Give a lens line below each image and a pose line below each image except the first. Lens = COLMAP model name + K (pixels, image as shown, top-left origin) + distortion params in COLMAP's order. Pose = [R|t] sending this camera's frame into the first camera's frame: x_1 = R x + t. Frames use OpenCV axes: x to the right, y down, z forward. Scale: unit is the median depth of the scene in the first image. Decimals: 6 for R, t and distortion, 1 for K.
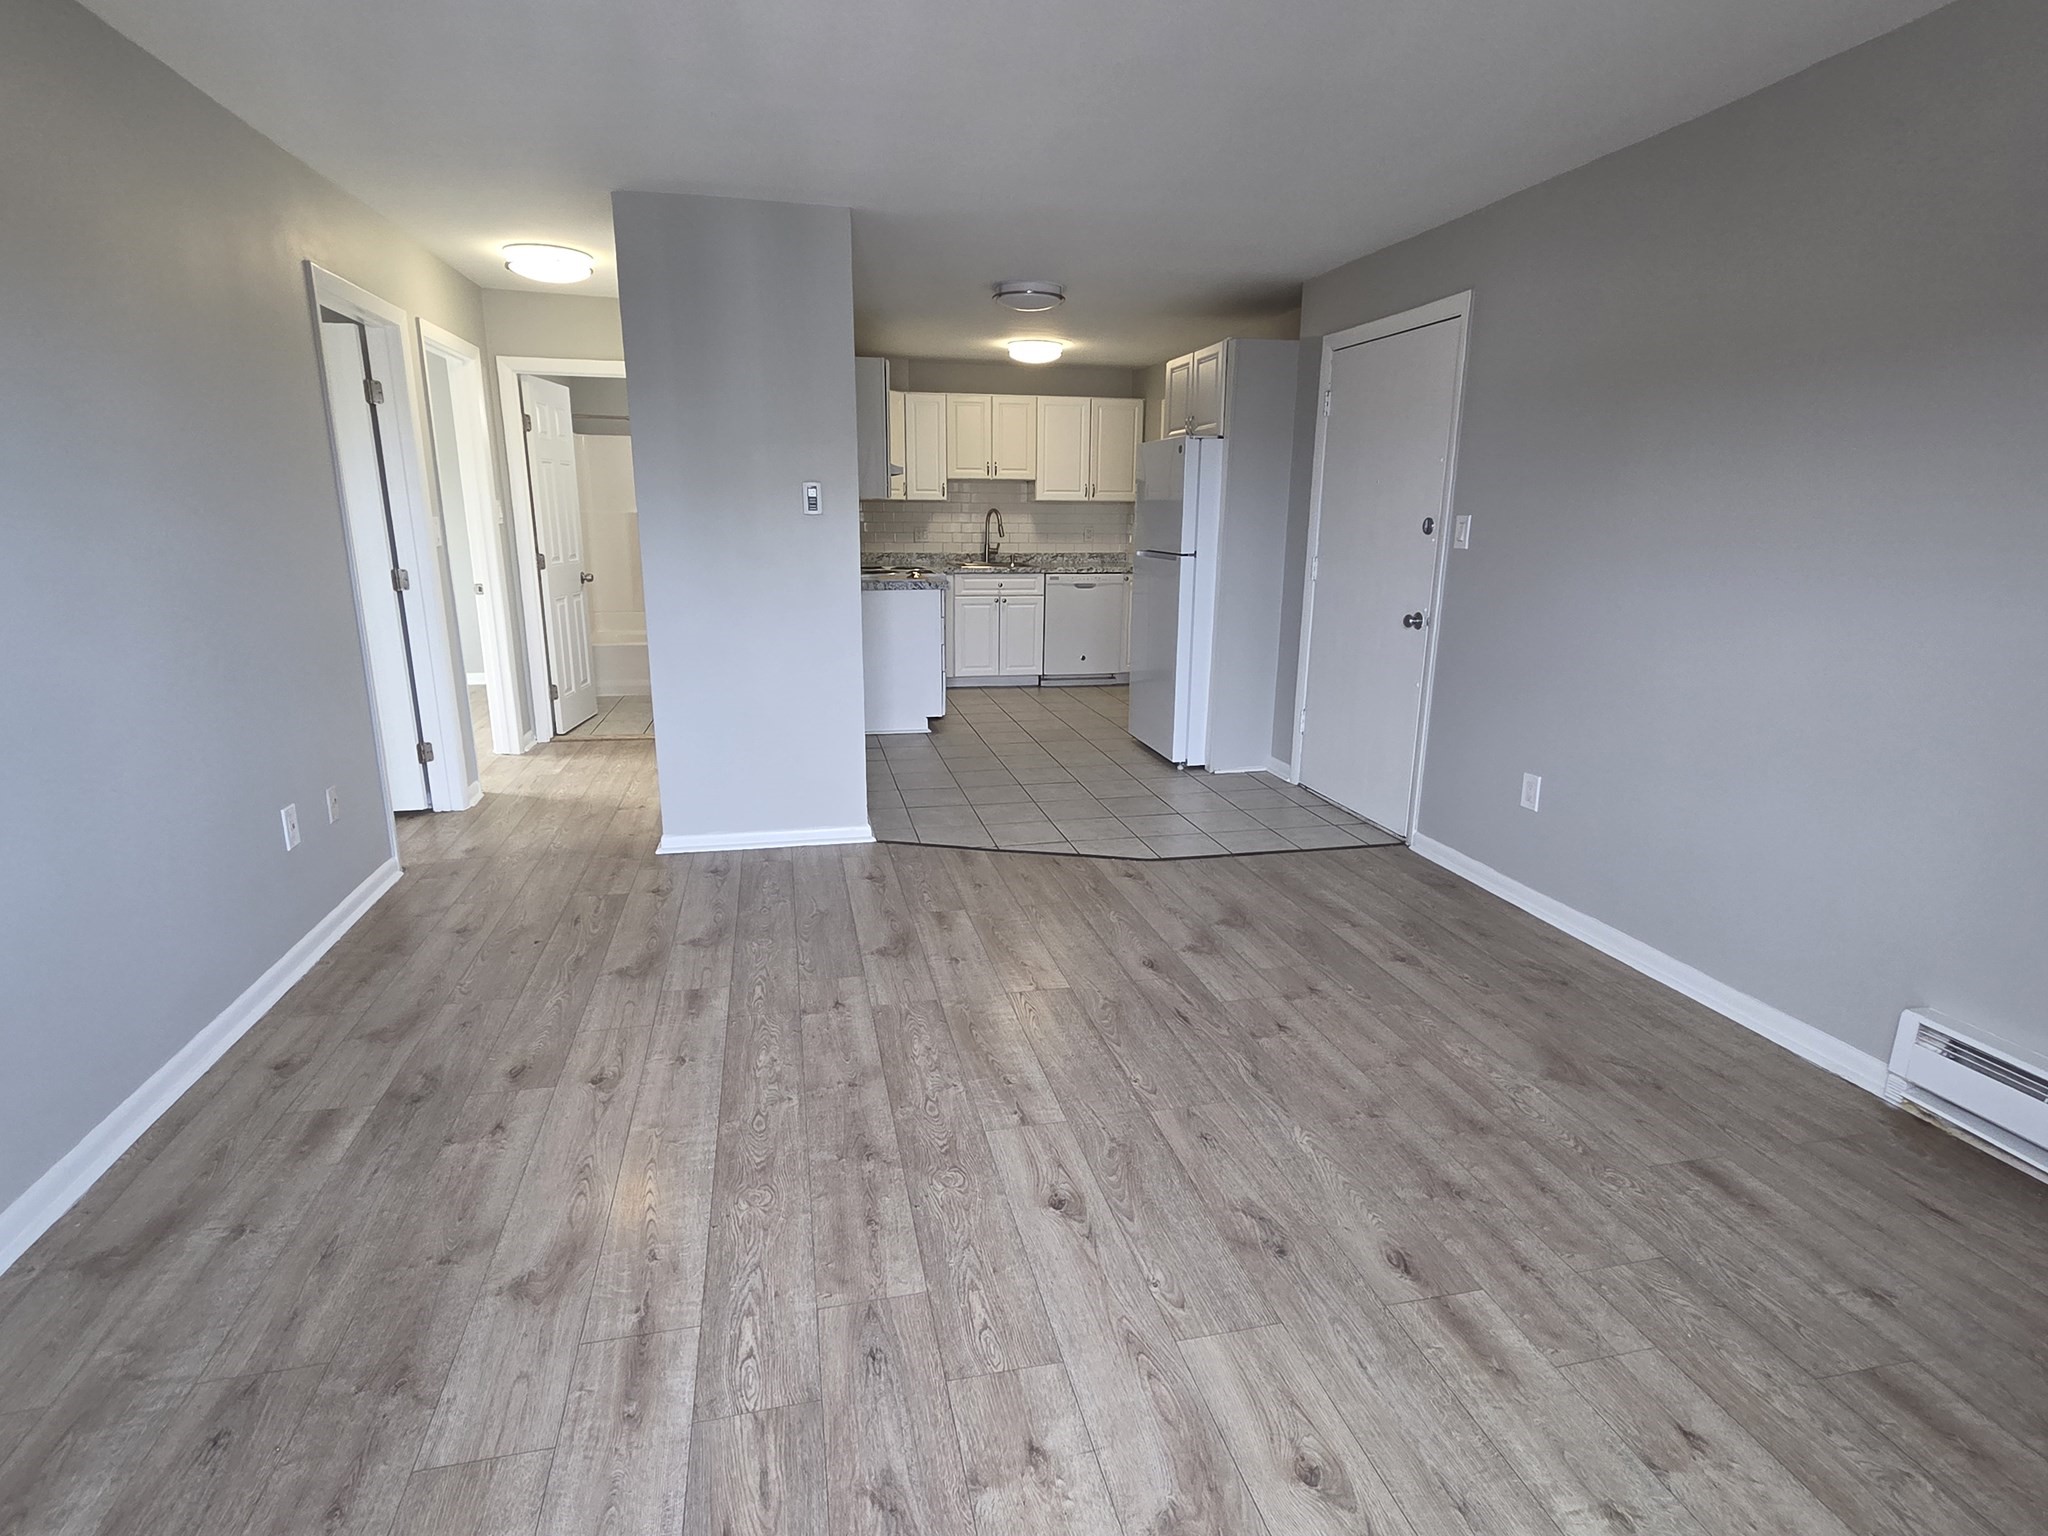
lens RADIAL K [[1036.2, 0, 1013.1], [0, 1036.2, 730.6], [0, 0, 1]] dist [-0.002064, 0.000395]
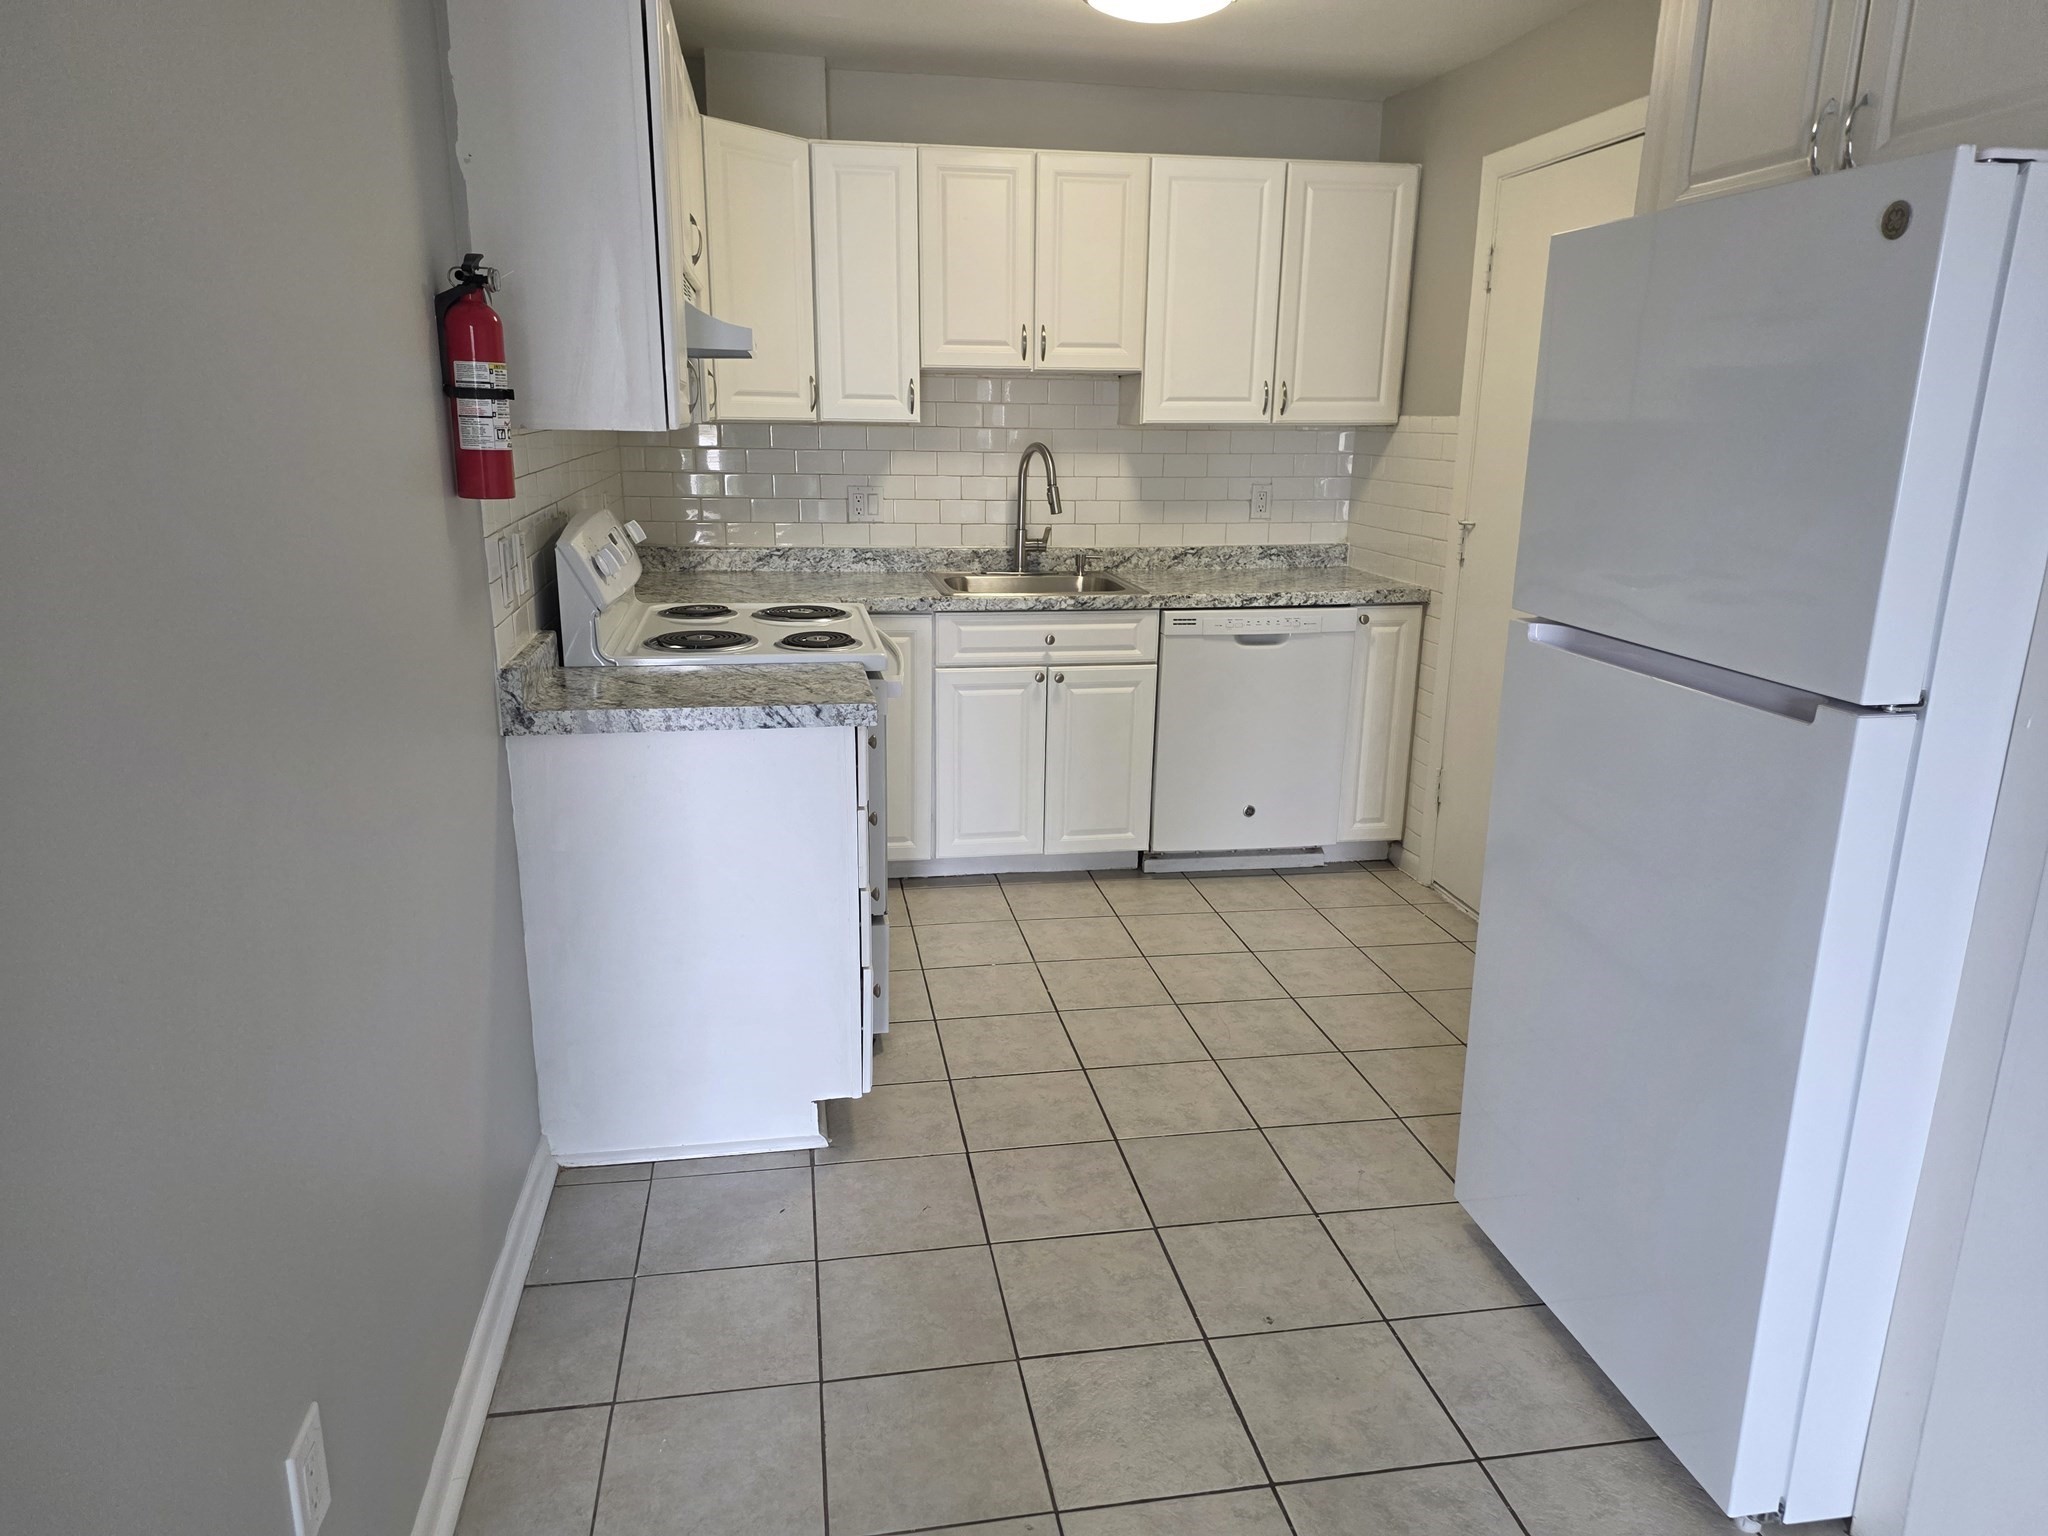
lens RADIAL K [[1345.7, 0, 1024.0], [0, 1345.7, 768.0], [0, 0, 1]] dist [0.099522, -0.095905]
pose [[0.999122, 0.013916, -0.039524, -0.000913], [-0.012211, 0.998998, 0.043063, -0.108189], [0.040084, -0.042543, 0.998290, 0.456851]]
